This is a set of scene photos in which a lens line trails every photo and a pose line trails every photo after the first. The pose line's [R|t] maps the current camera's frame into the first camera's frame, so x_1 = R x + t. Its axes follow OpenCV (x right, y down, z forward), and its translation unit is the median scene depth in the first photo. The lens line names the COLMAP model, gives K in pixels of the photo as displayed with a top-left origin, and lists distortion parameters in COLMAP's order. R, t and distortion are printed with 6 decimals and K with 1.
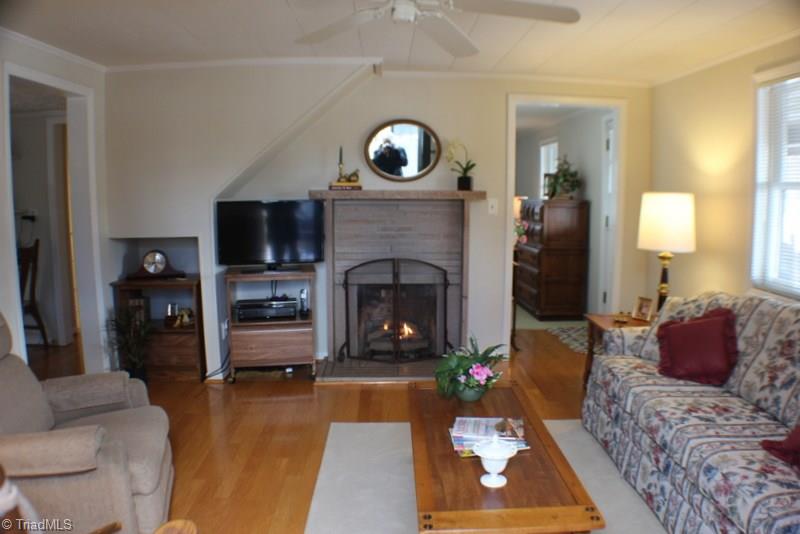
lens RADIAL K [[621.5, 0, 400.0], [0, 621.5, 267.0], [0, 0, 1]] dist [-0.216002, 0.003781]
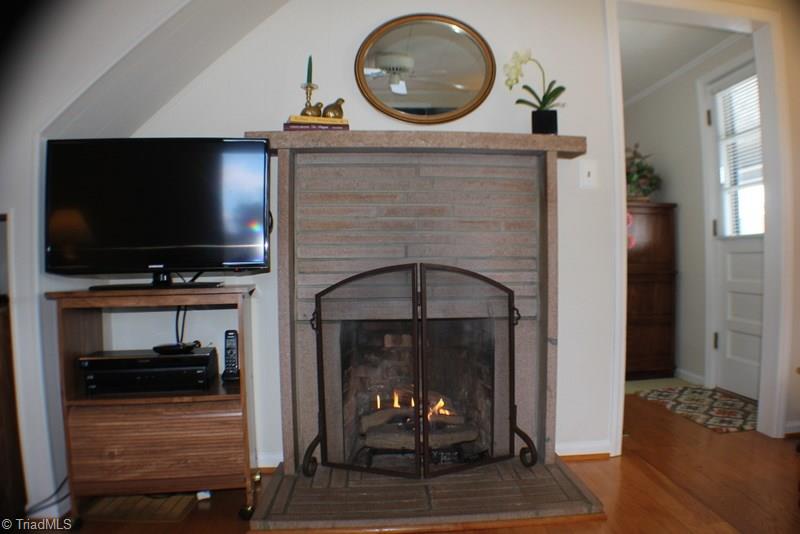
lens RADIAL K [[591.1, 0, 432.7], [0, 591.1, 268.8], [0, 0, 1]] dist [-0.234121, 0.063371]
pose [[0.996526, -0.011174, 0.082525, -0.032648], [0.019885, 0.994220, -0.105501, 0.037938], [-0.080869, 0.106776, 0.990989, 0.519202]]
